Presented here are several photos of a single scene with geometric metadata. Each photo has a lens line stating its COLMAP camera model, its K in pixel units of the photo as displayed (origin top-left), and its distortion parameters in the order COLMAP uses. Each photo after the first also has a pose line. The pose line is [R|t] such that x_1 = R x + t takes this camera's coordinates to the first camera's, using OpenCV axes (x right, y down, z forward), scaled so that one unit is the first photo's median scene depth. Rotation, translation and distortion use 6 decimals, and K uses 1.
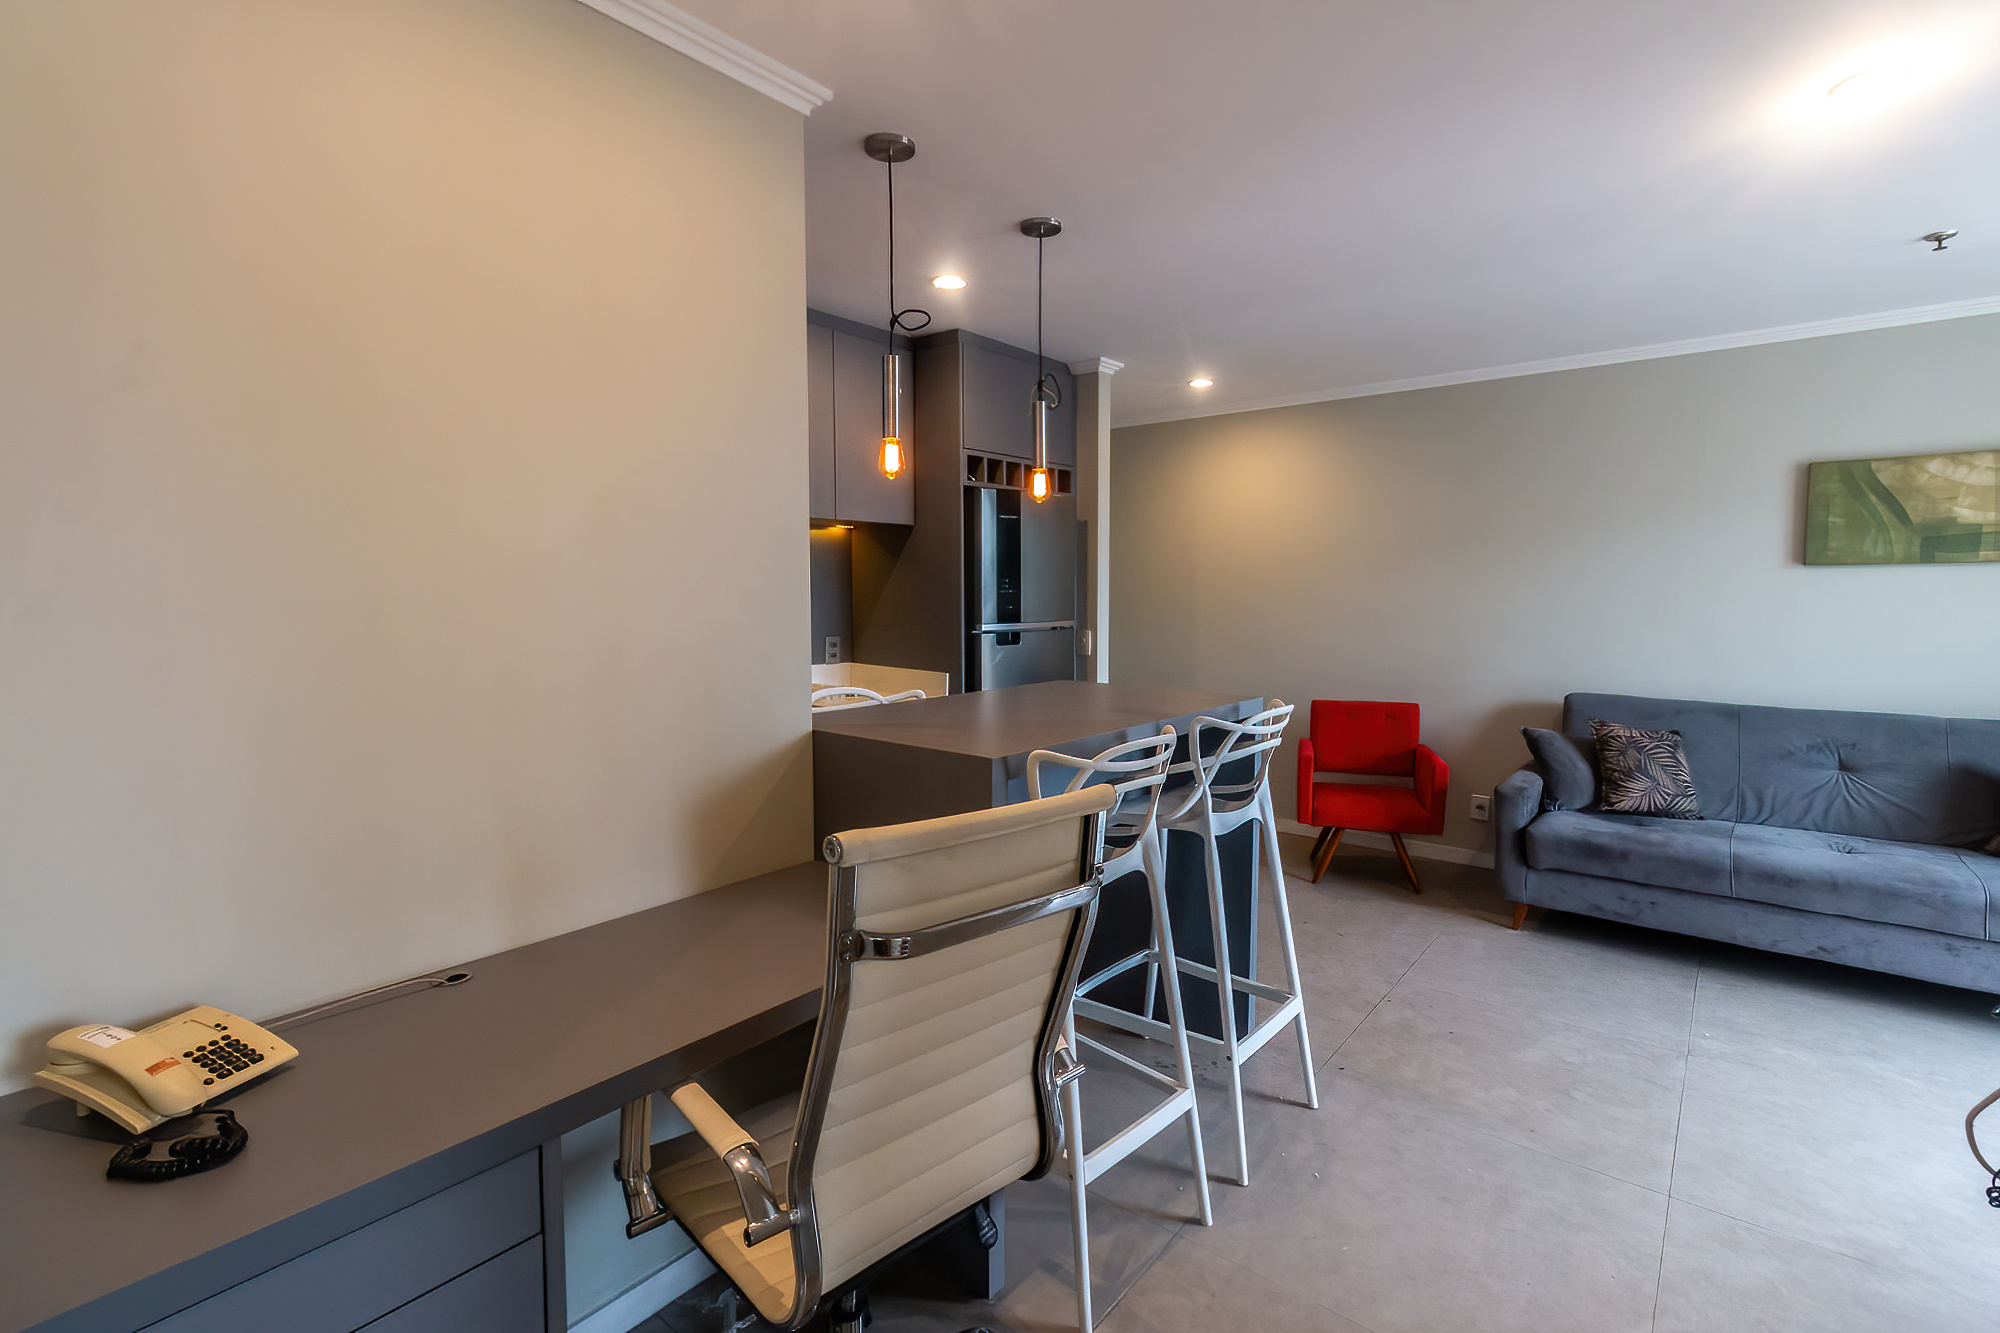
lens RADIAL K [[916.0, 0, 1009.8], [0, 916.0, 646.9], [0, 0, 1]] dist [0.001917, 0.000551]
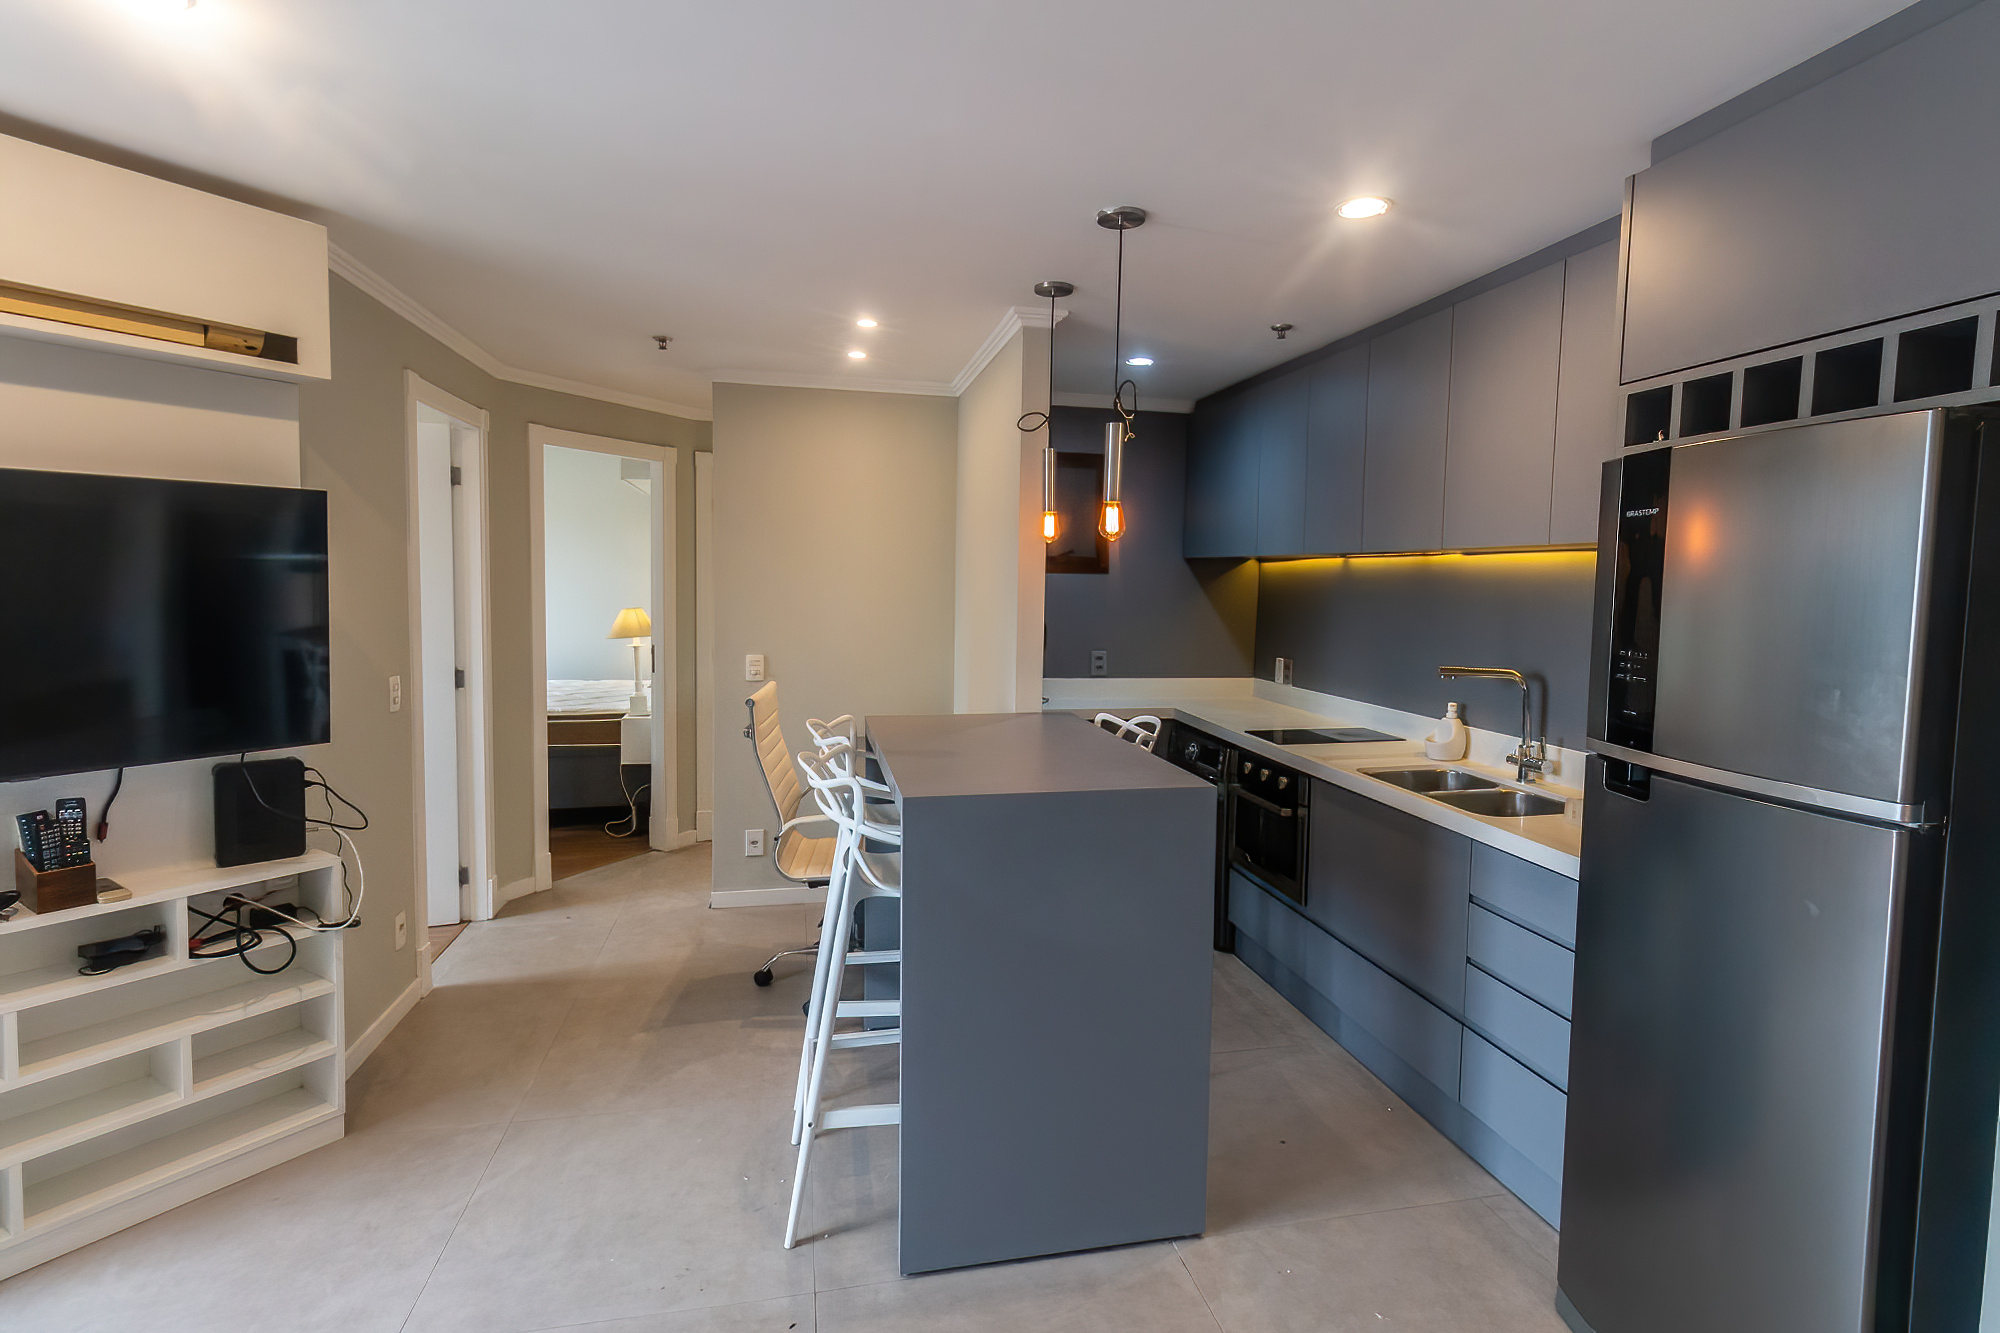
lens RADIAL K [[972.1, 0, 1010.2], [0, 972.1, 648.4], [0, 0, 1]] dist [0.004166, -0.000118]
pose [[-0.629493, 0.043745, -0.775774, 0.615921], [-0.068057, 0.991473, 0.111133, -0.117014], [0.774020, 0.122754, -0.621148, 1.154094]]
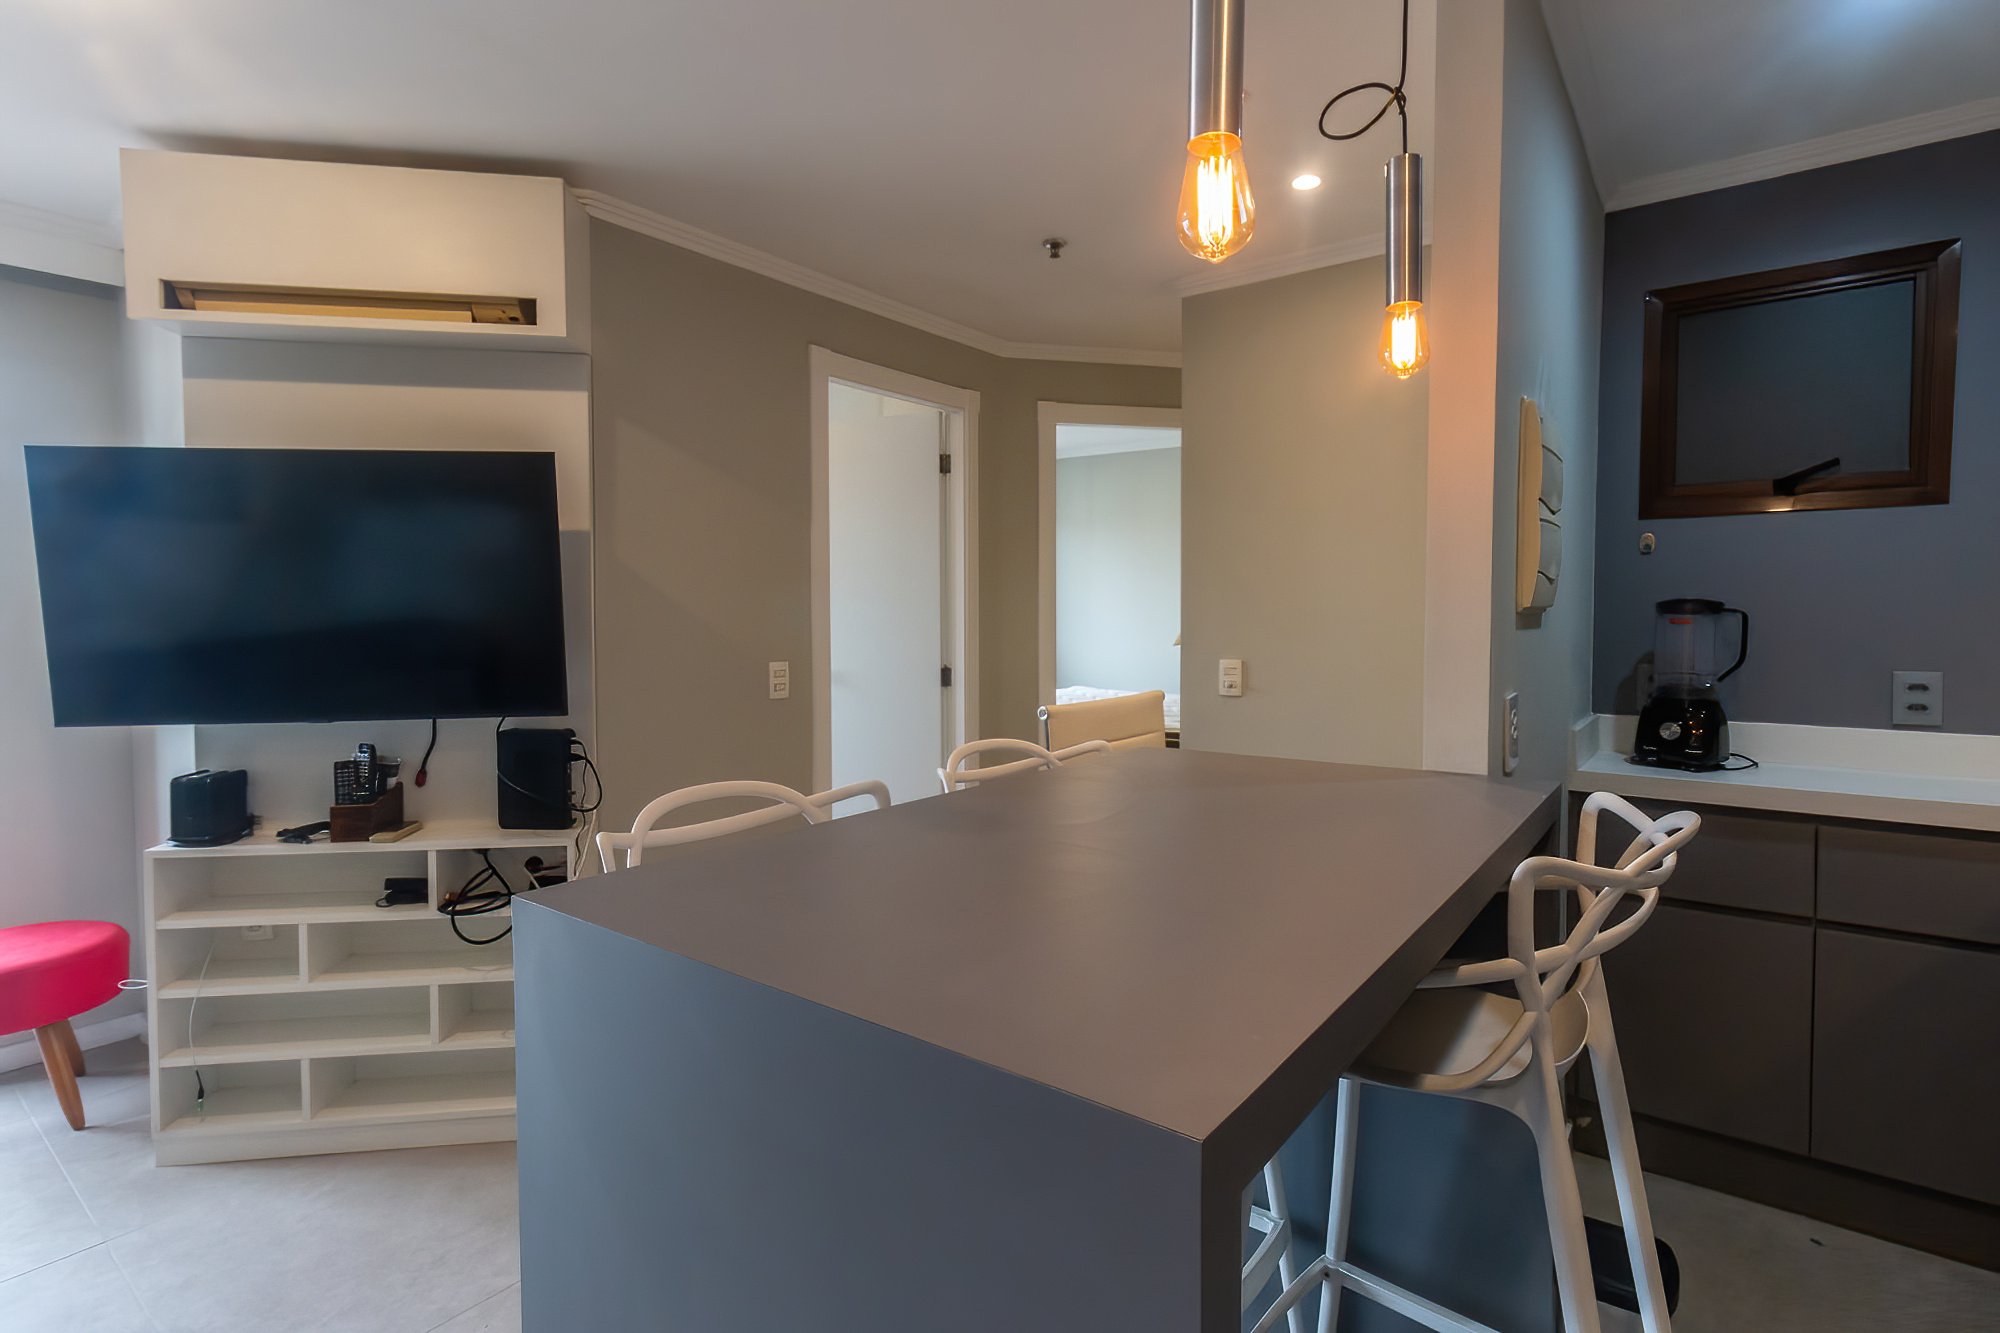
lens RADIAL K [[956.8, 0, 1005.0], [0, 956.8, 650.6], [0, 0, 1]] dist [0.001737, 0.000676]
pose [[-0.999609, 0.004595, -0.027597, 0.082416], [0.001654, 0.994403, 0.105638, -0.049993], [0.027928, 0.105551, -0.994022, 1.001044]]
